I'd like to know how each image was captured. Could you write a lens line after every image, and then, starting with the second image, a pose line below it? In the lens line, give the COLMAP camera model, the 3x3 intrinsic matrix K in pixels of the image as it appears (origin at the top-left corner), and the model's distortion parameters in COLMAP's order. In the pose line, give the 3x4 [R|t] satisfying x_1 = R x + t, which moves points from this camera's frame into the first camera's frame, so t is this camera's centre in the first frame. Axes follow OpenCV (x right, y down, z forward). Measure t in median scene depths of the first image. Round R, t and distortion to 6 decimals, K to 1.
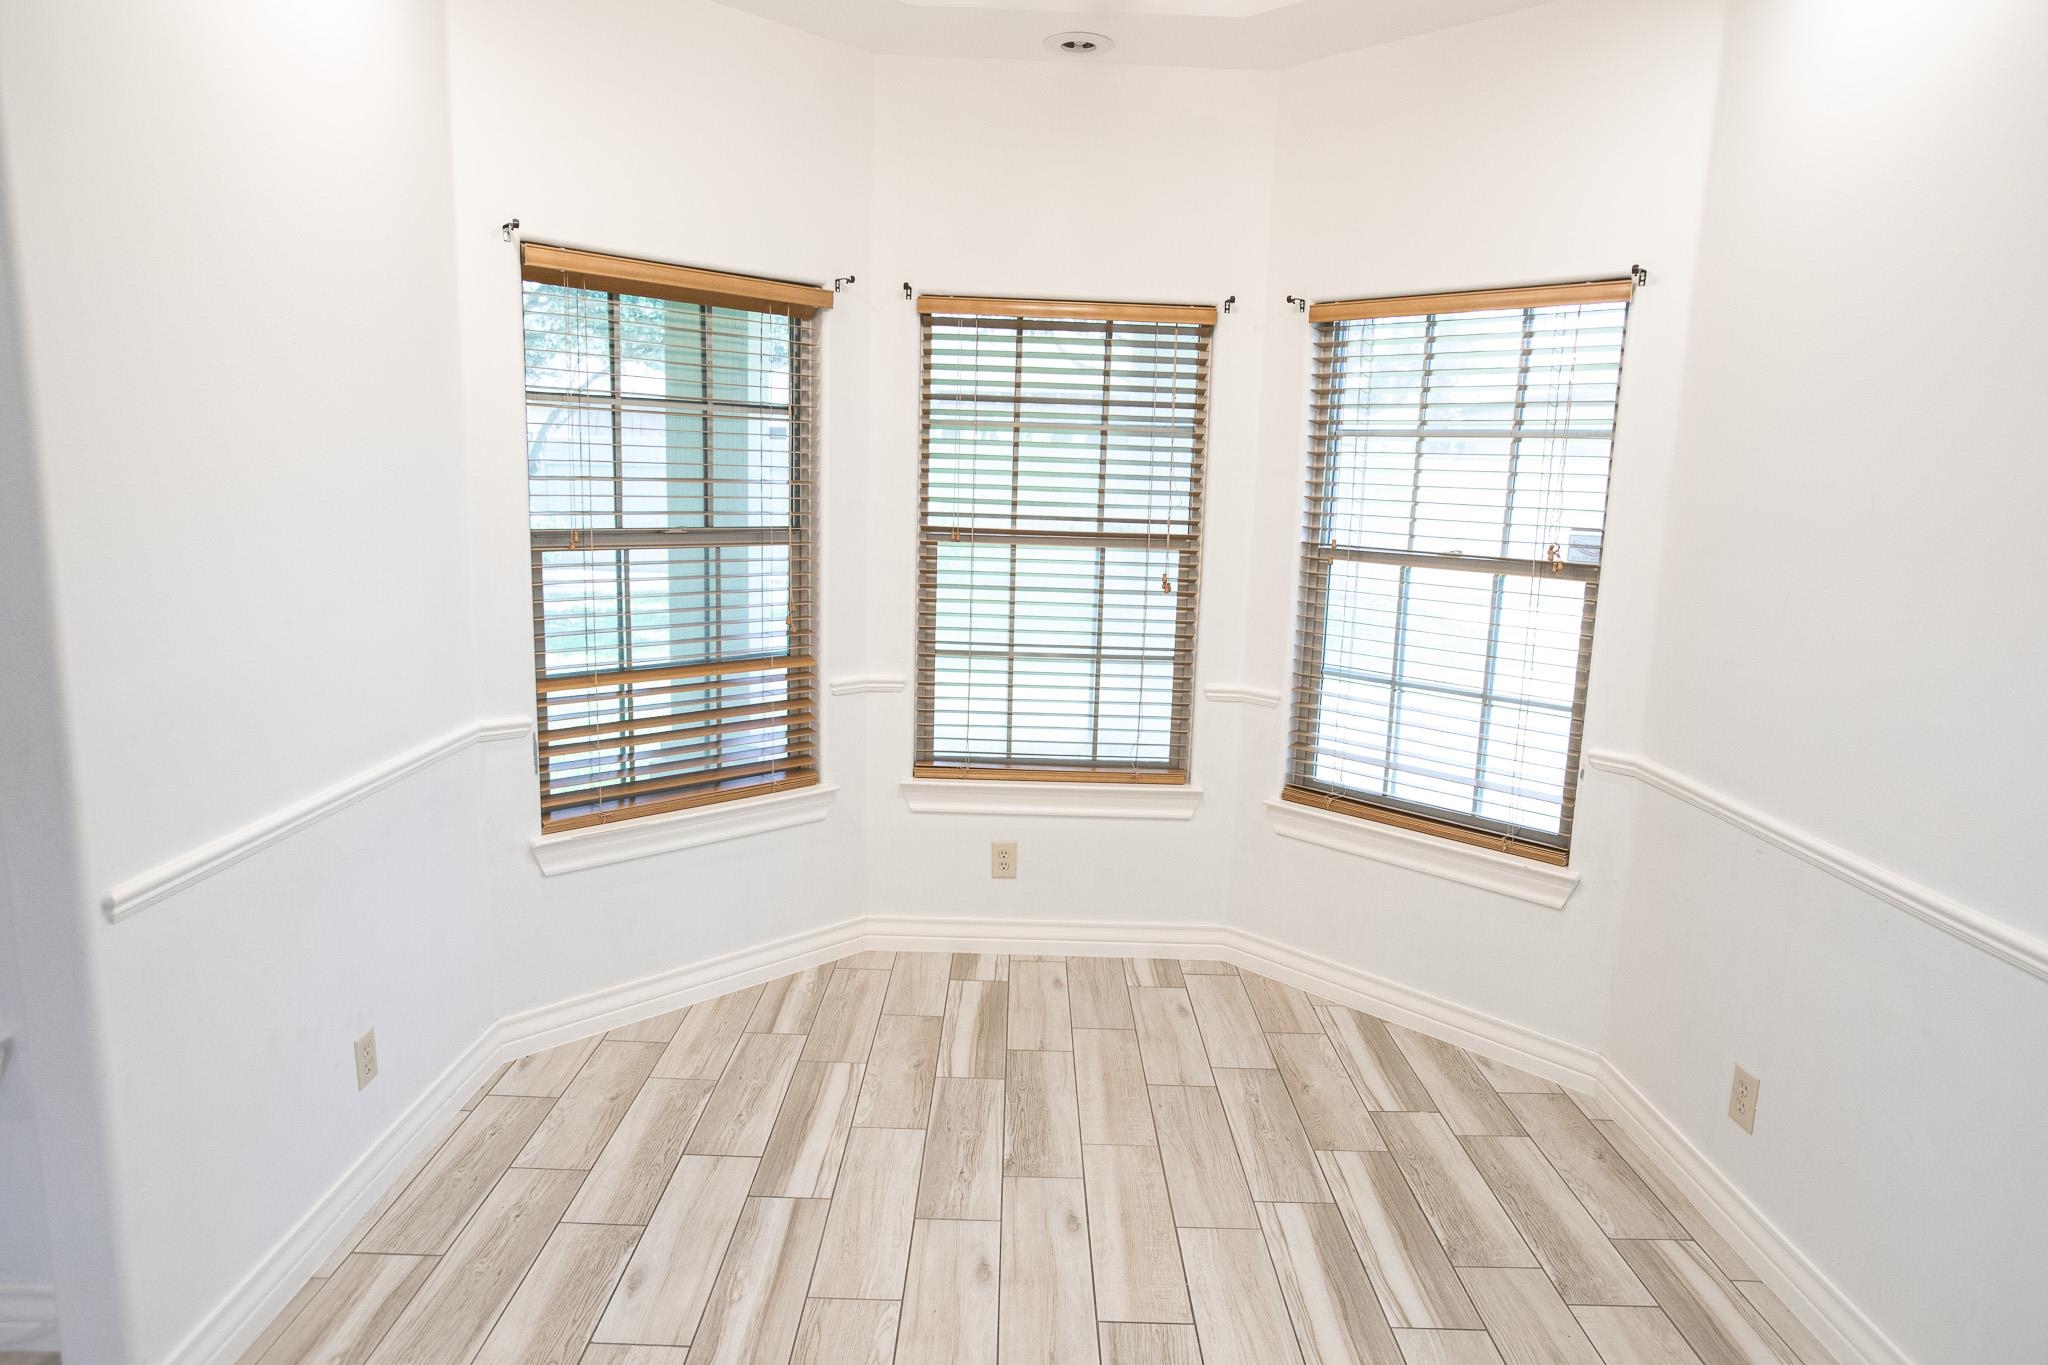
lens RADIAL K [[1268.2, 0, 1030.0], [0, 1268.2, 679.6], [0, 0, 1]] dist [-0.029021, 0.004621]
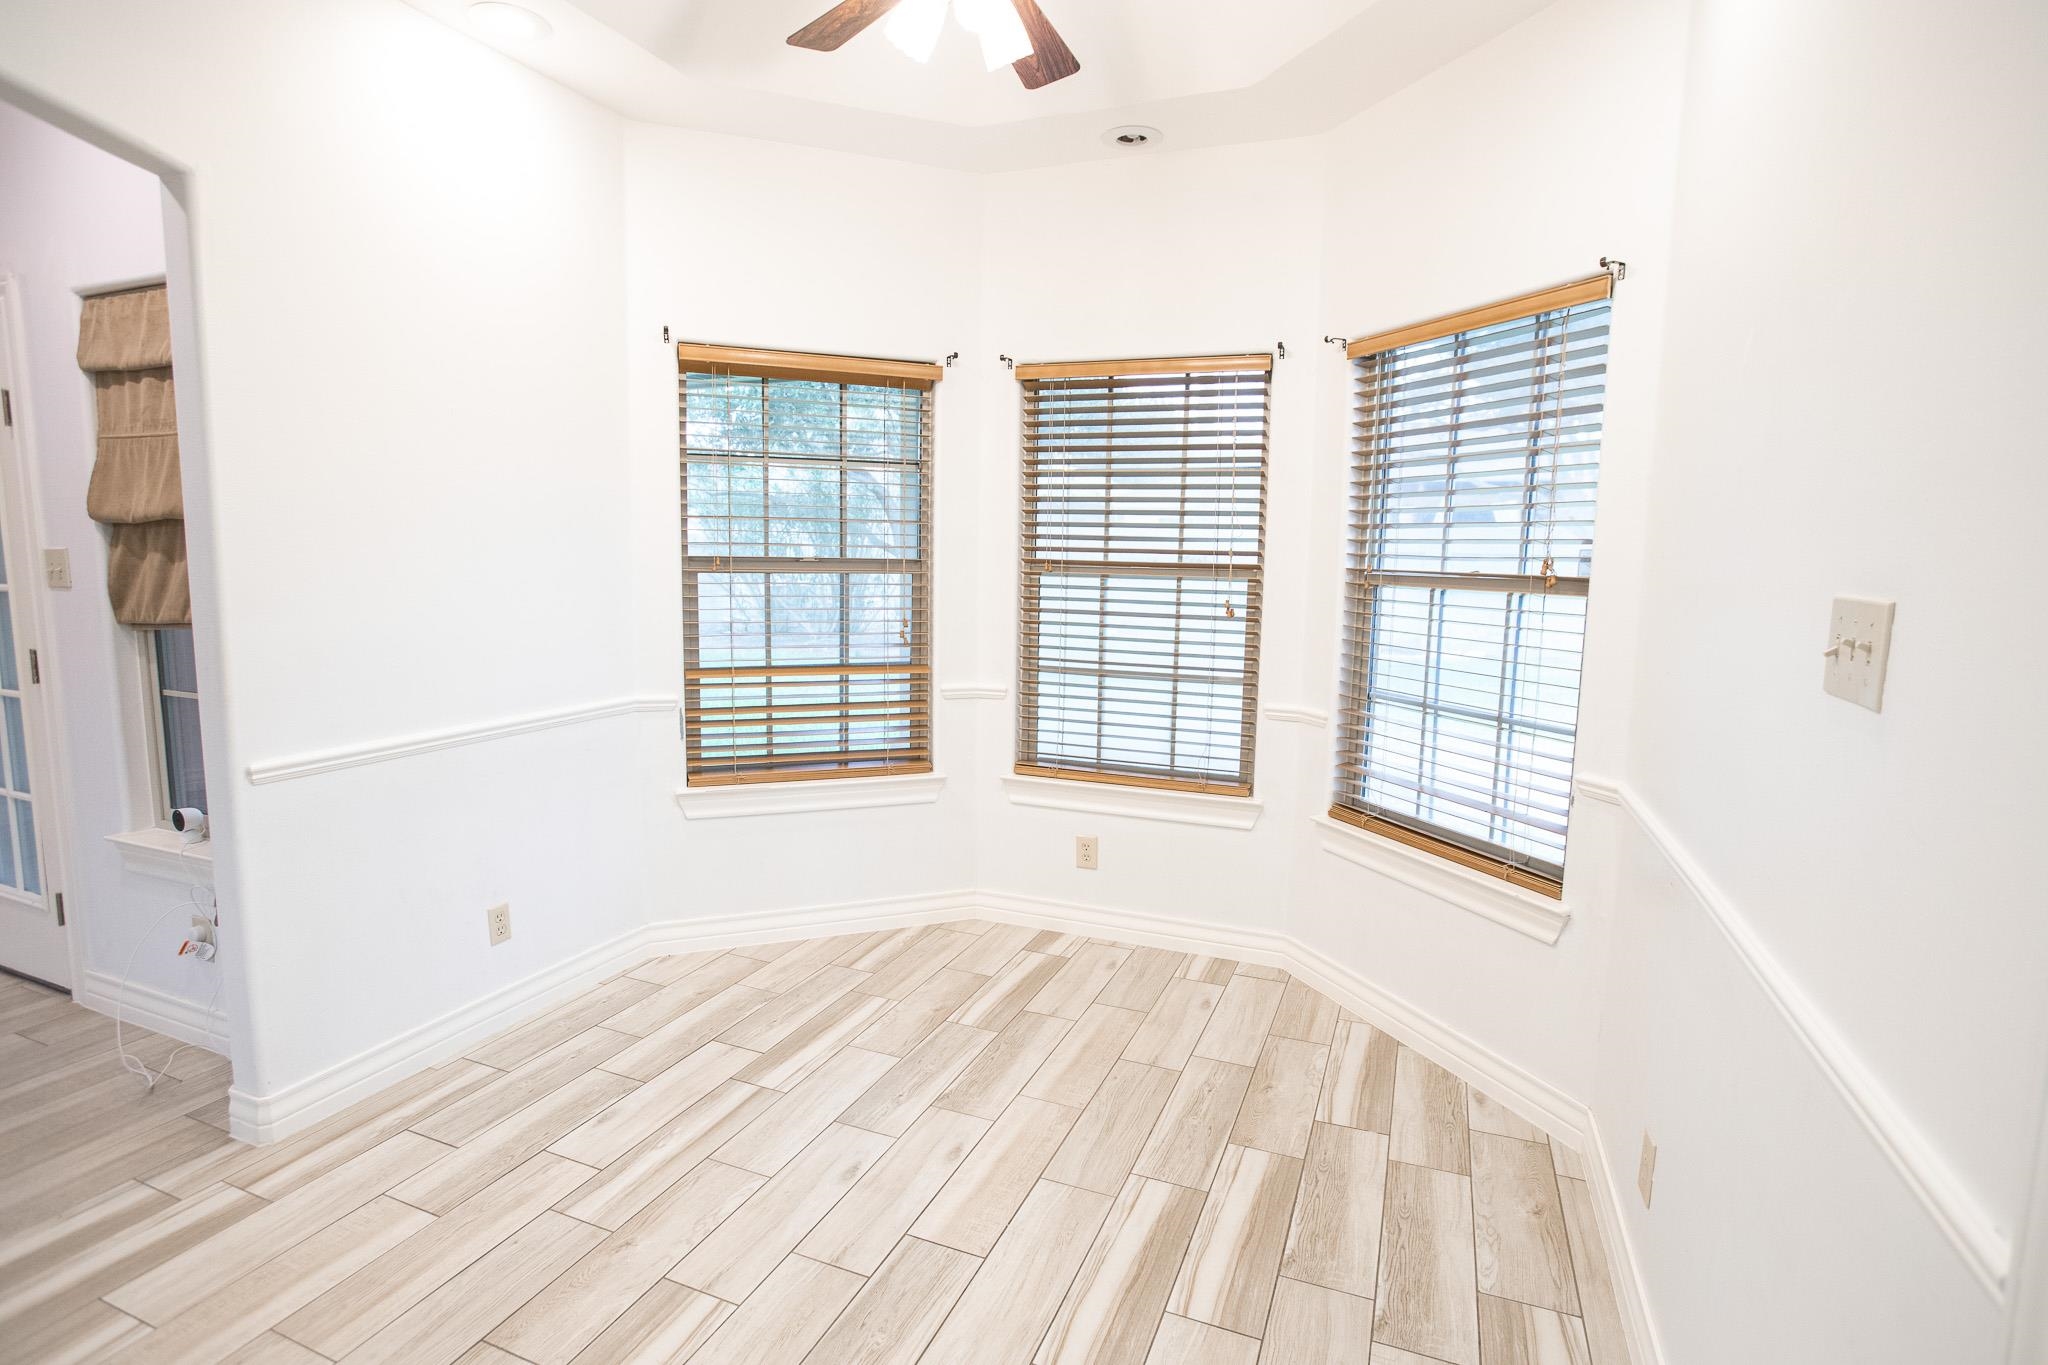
lens RADIAL K [[1069.4, 0, 1026.9], [0, 1069.4, 677.6], [0, 0, 1]] dist [-0.061232, 0.034363]
pose [[0.917778, 0.031320, -0.395856, 0.322672], [-0.054633, 0.997364, -0.047753, 0.037315], [0.393317, 0.065454, 0.917070, 0.100418]]
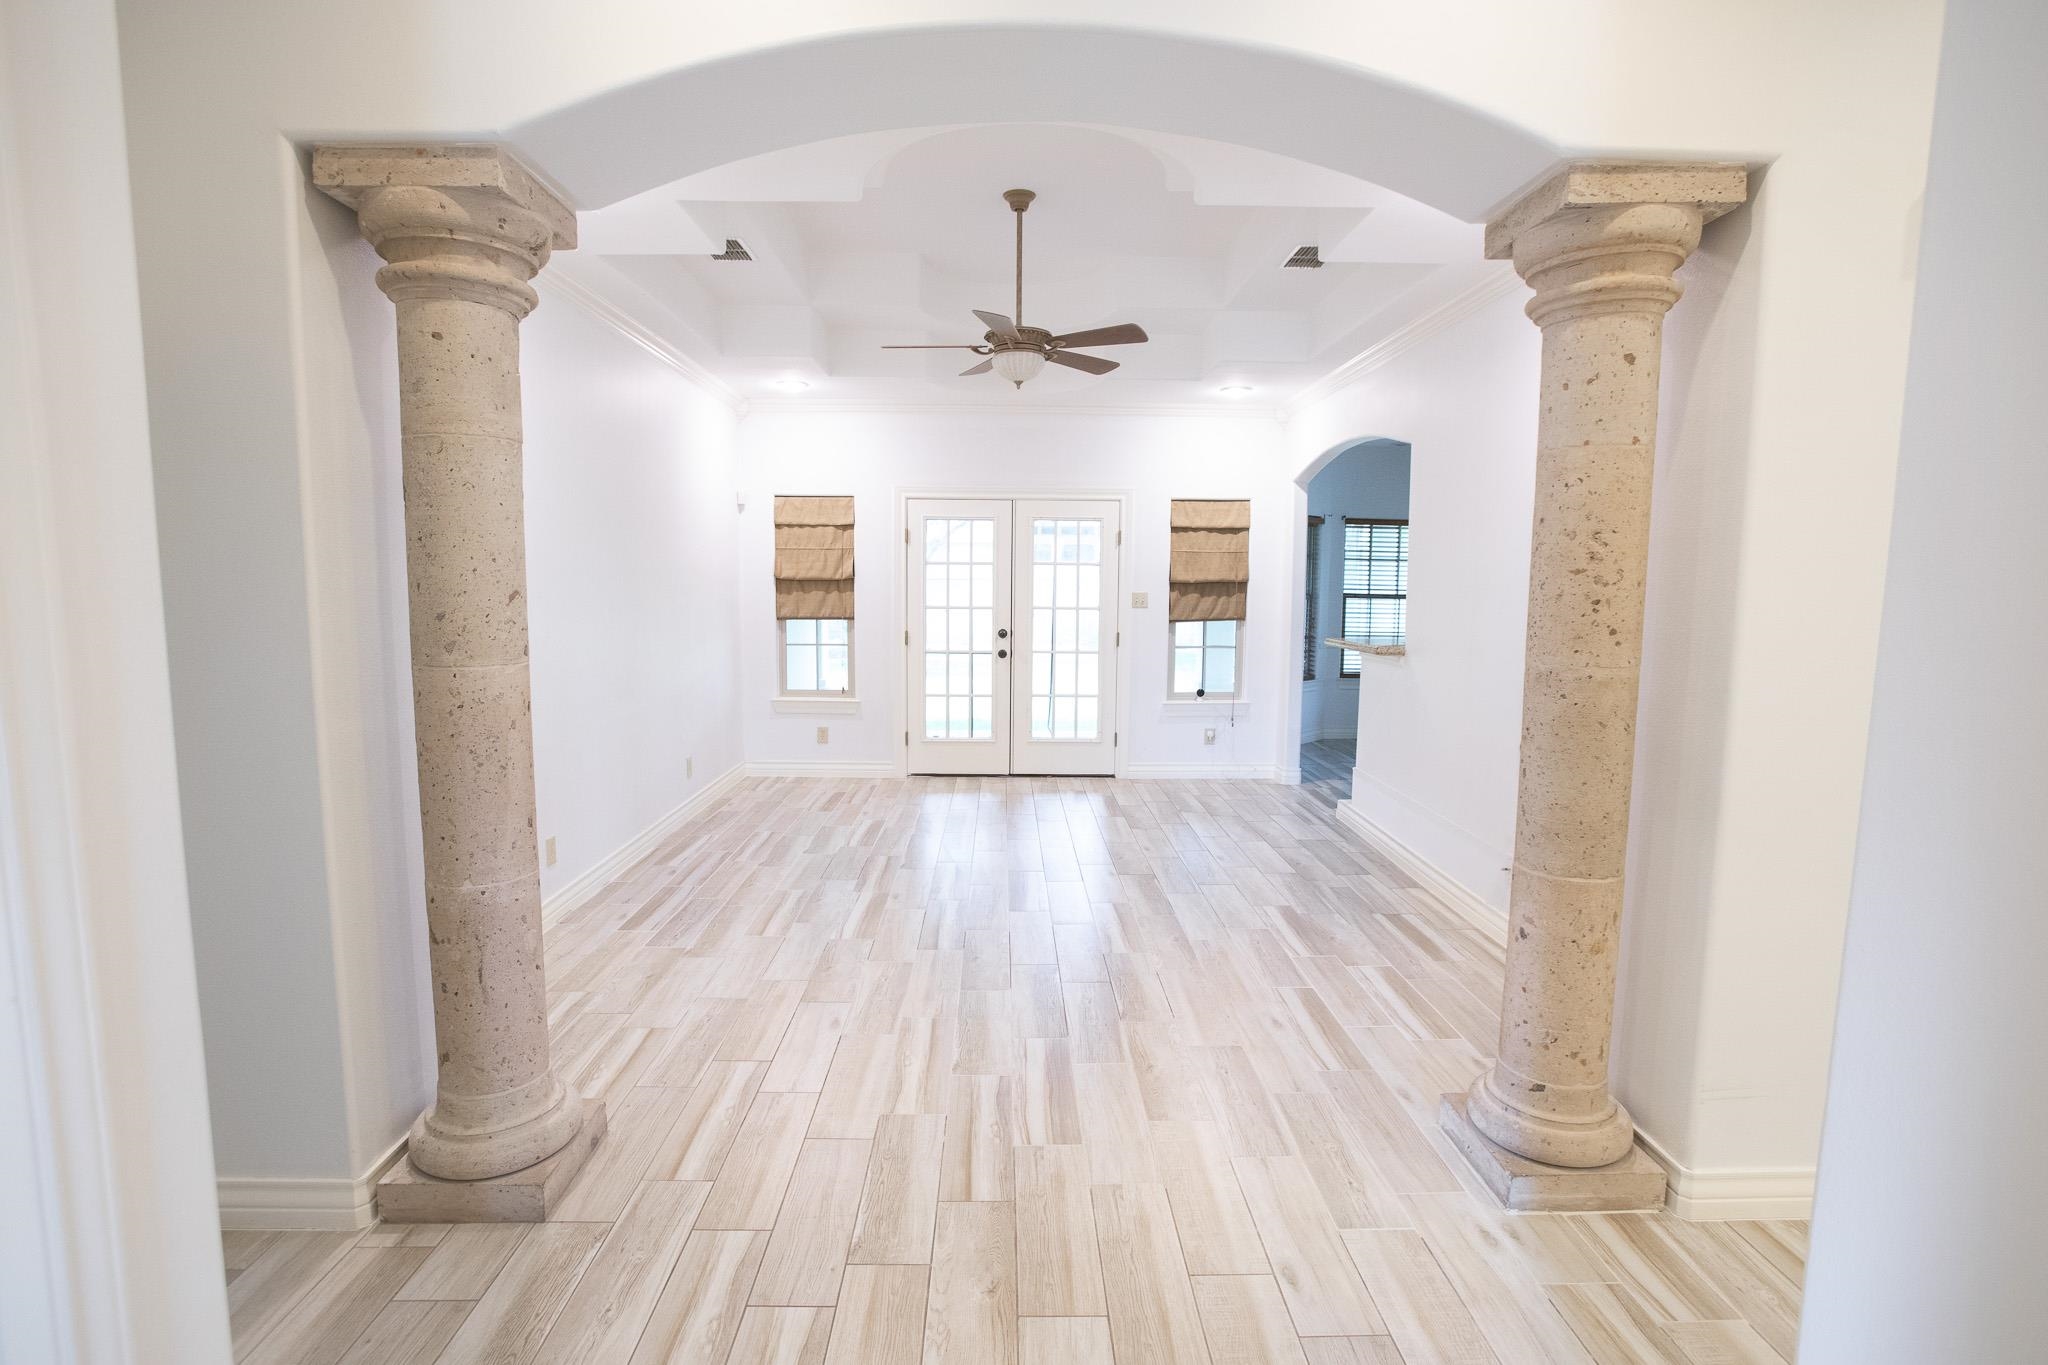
lens RADIAL K [[992.7, 0, 1021.9], [0, 992.7, 680.4], [0, 0, 1]] dist [-0.093431, 0.048725]
pose [[0.999730, -0.022041, 0.007393, -0.905187], [0.022490, 0.997472, -0.067412, 0.237591], [-0.005888, 0.067560, 0.997698, -1.377337]]
